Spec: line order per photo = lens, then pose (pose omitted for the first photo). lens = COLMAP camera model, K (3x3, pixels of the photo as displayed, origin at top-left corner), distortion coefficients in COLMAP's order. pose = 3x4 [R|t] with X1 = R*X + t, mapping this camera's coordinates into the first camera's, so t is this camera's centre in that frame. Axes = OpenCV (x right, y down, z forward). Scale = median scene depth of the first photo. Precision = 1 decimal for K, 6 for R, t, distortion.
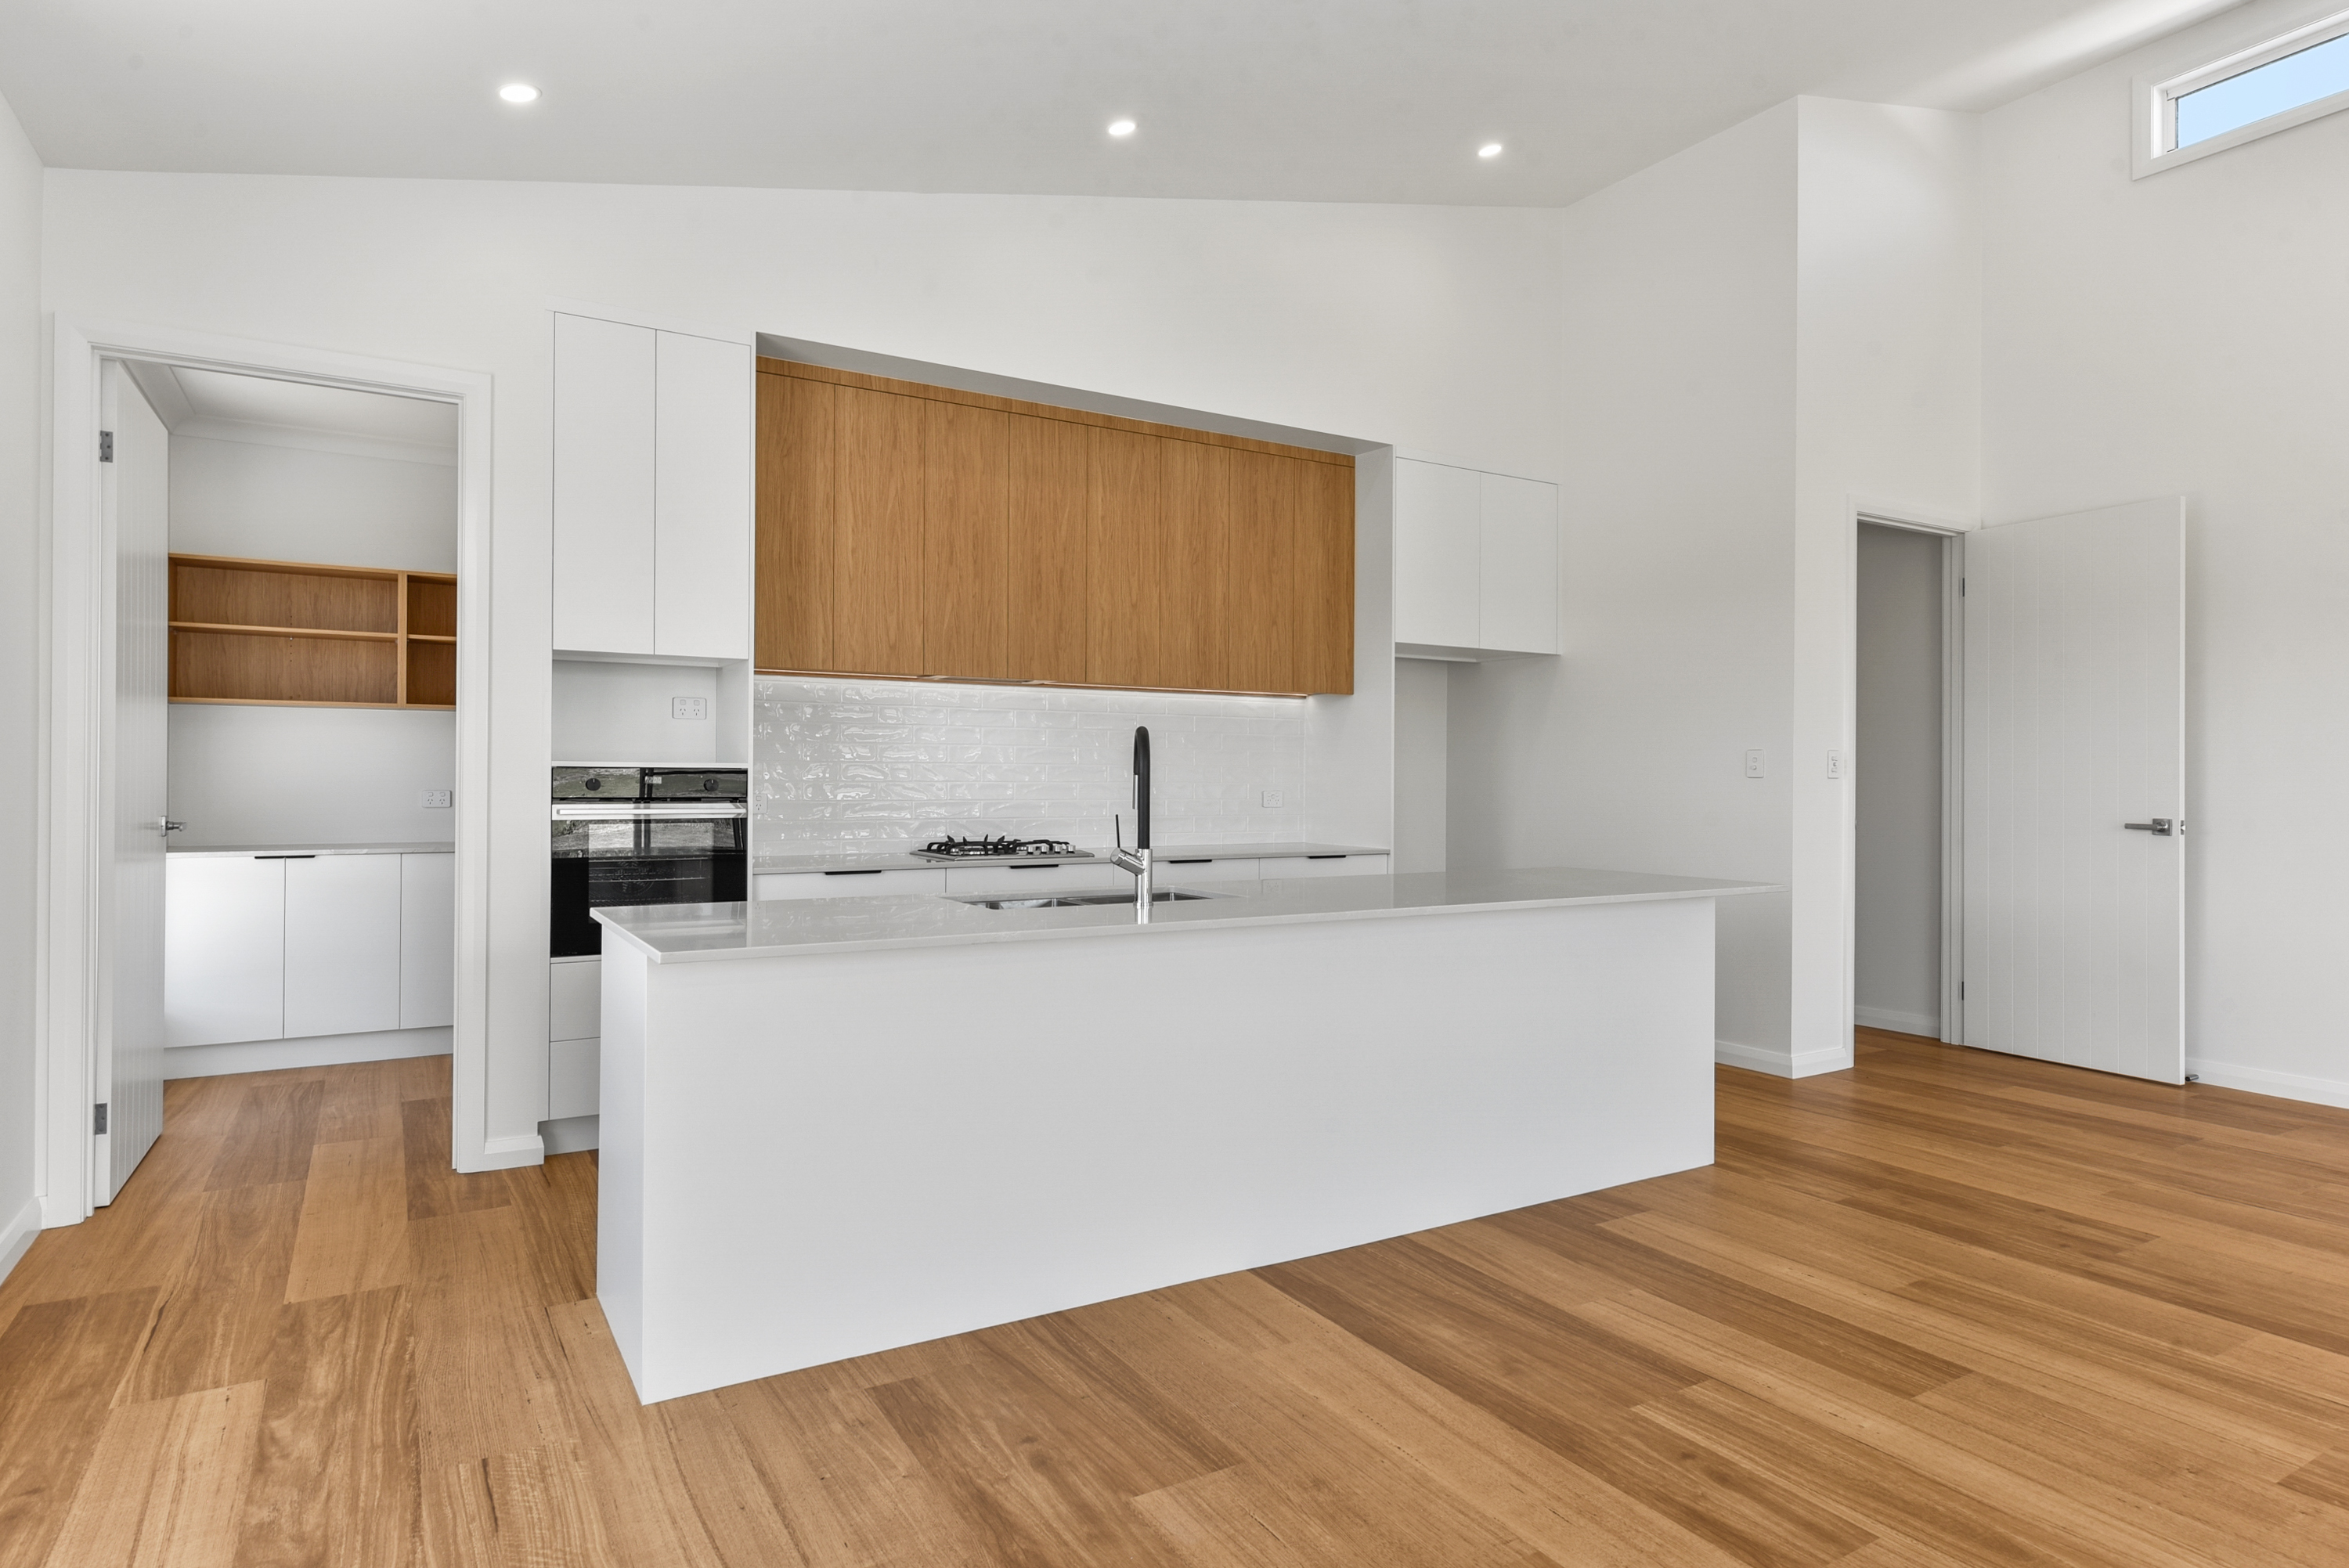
lens RADIAL K [[1319.6, 0, 1179.3], [0, 1319.6, 781.0], [0, 0, 1]] dist [0.002402, 0.000132]
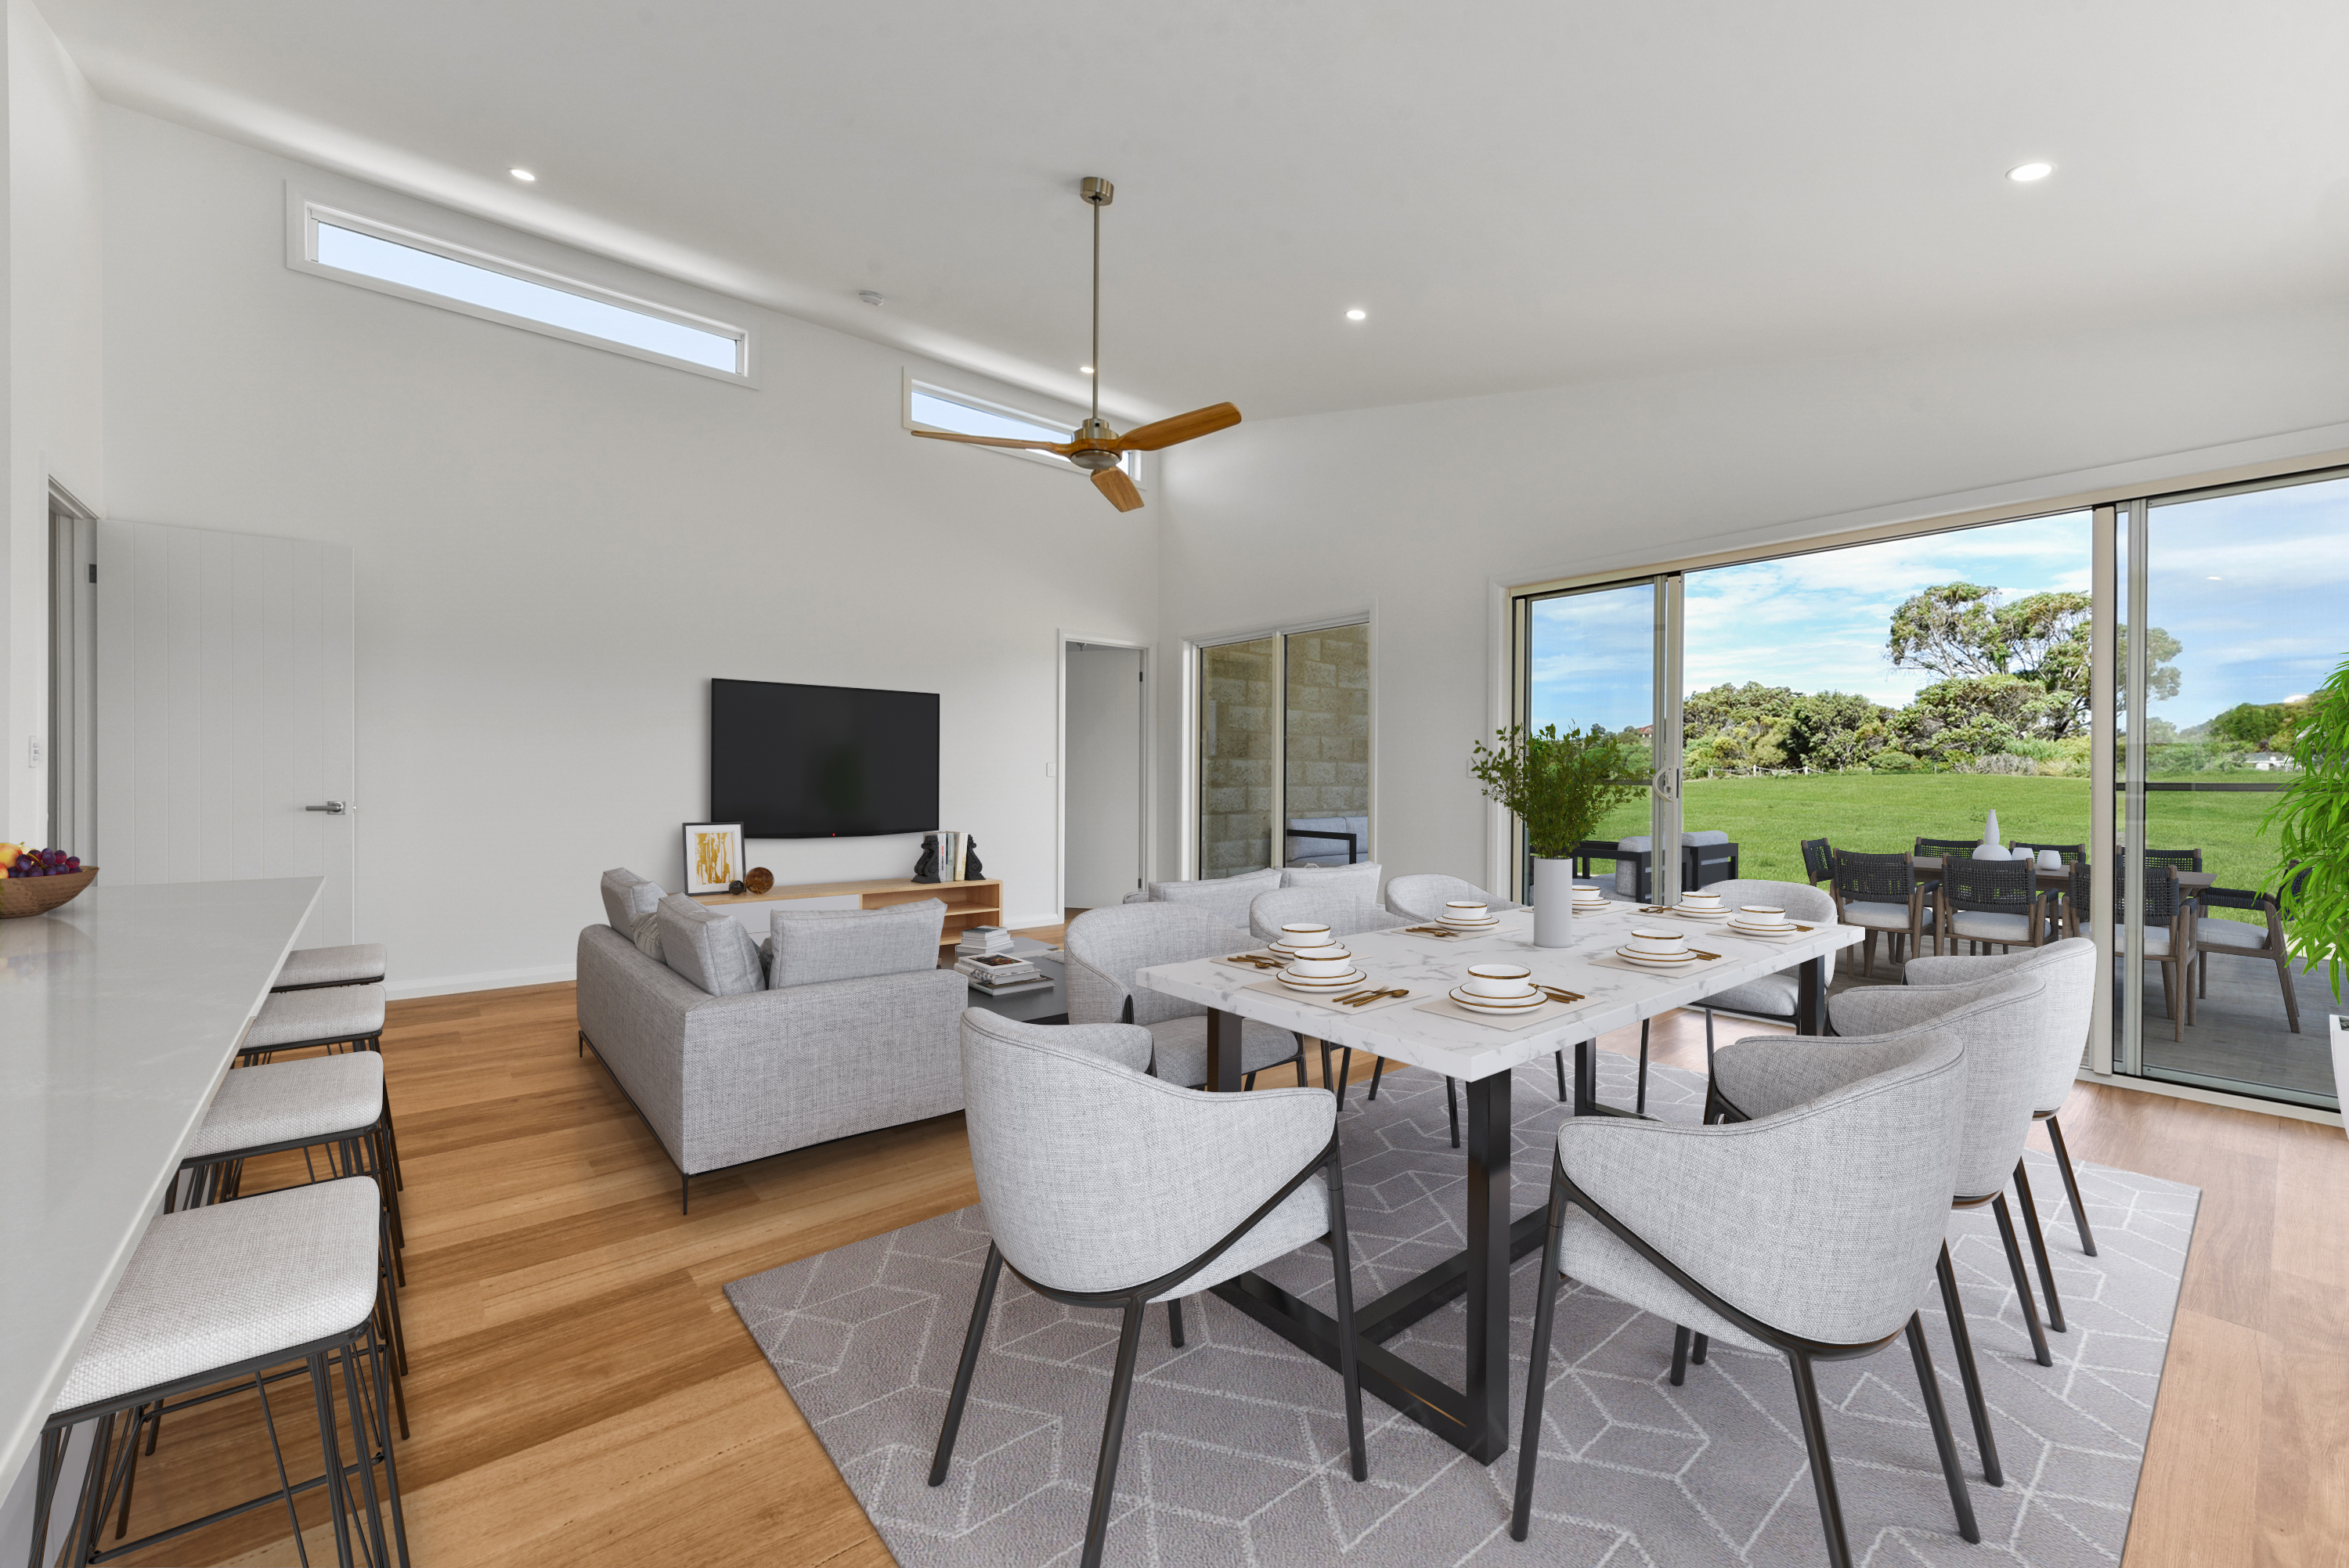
lens RADIAL K [[933.8, 0, 1177.2], [0, 933.8, 774.2], [0, 0, 1]] dist [0.000854, -0.000395]
pose [[-0.150992, -0.007203, 0.988509, -0.459970], [-0.005041, 0.999966, 0.006517, -0.012925], [-0.988522, -0.003999, -0.151023, 0.604907]]
